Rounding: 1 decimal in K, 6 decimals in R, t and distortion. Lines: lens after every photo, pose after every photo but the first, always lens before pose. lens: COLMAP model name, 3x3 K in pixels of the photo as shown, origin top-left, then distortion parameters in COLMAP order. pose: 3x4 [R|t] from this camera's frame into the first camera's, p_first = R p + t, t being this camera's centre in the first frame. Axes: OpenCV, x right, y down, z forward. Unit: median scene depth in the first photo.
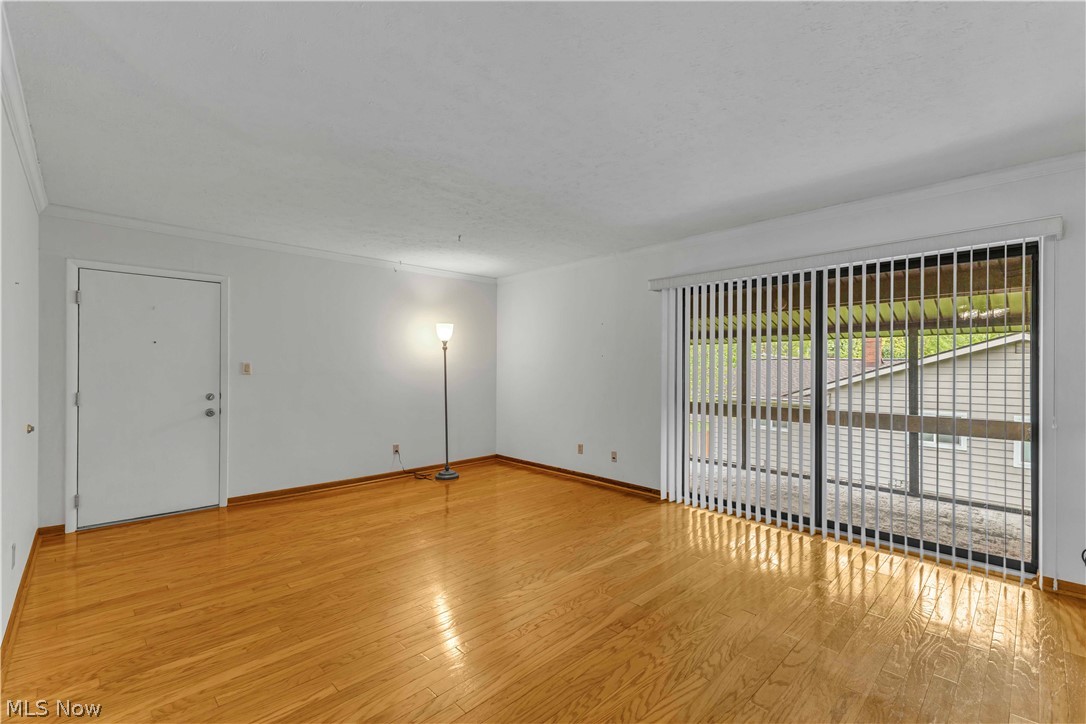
lens RADIAL K [[470.4, 0, 542.0], [0, 470.4, 365.9], [0, 0, 1]] dist [0.011609, 0.000140]
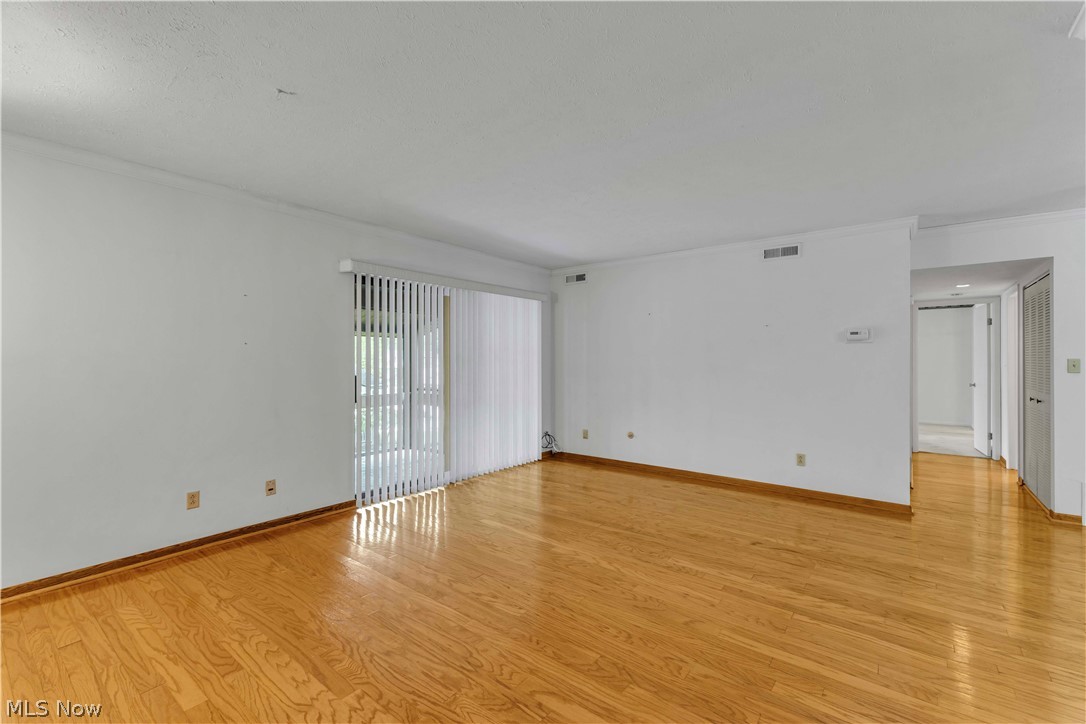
lens RADIAL K [[463.6, 0, 543.0], [0, 463.6, 362.0], [0, 0, 1]] dist [0.010620, 0.000121]
pose [[-0.145387, -0.007168, 0.989349, -0.781591], [-0.003224, 0.999972, 0.006771, -0.001591], [-0.989370, -0.002206, -0.145406, 0.919783]]
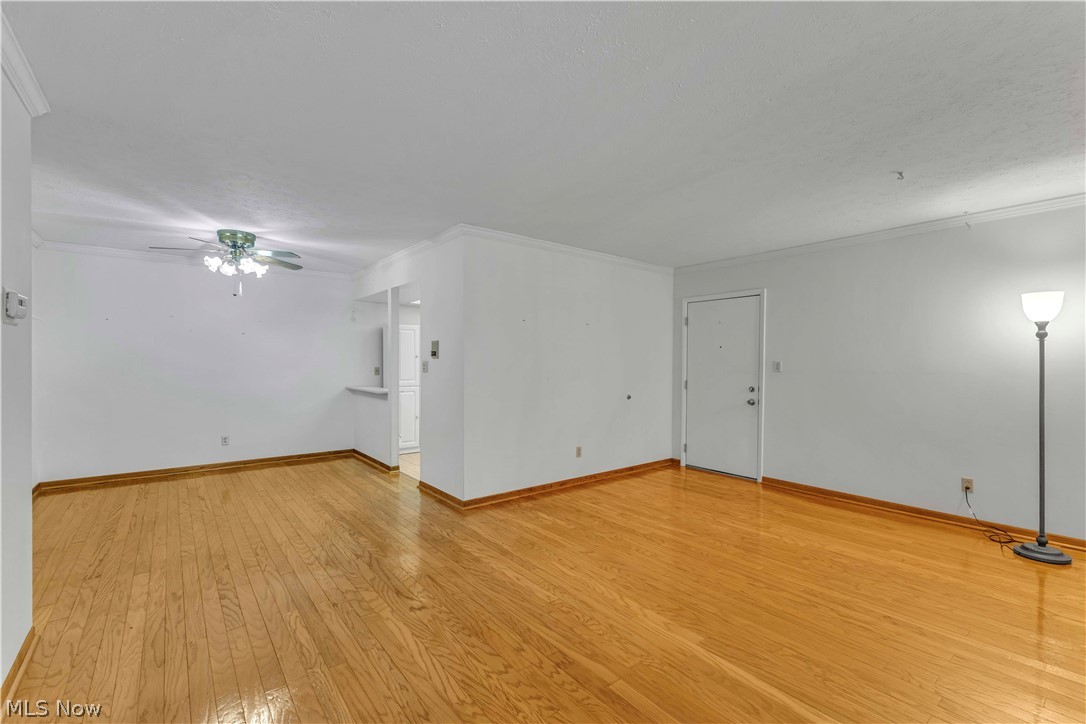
lens RADIAL K [[470.4, 0, 542.0], [0, 470.4, 365.9], [0, 0, 1]] dist [0.011609, 0.000140]
pose [[-0.094243, 0.004331, -0.995540, 0.634468], [-0.002070, 0.999988, 0.004546, -0.000067], [0.995547, 0.002489, -0.094233, 0.638122]]
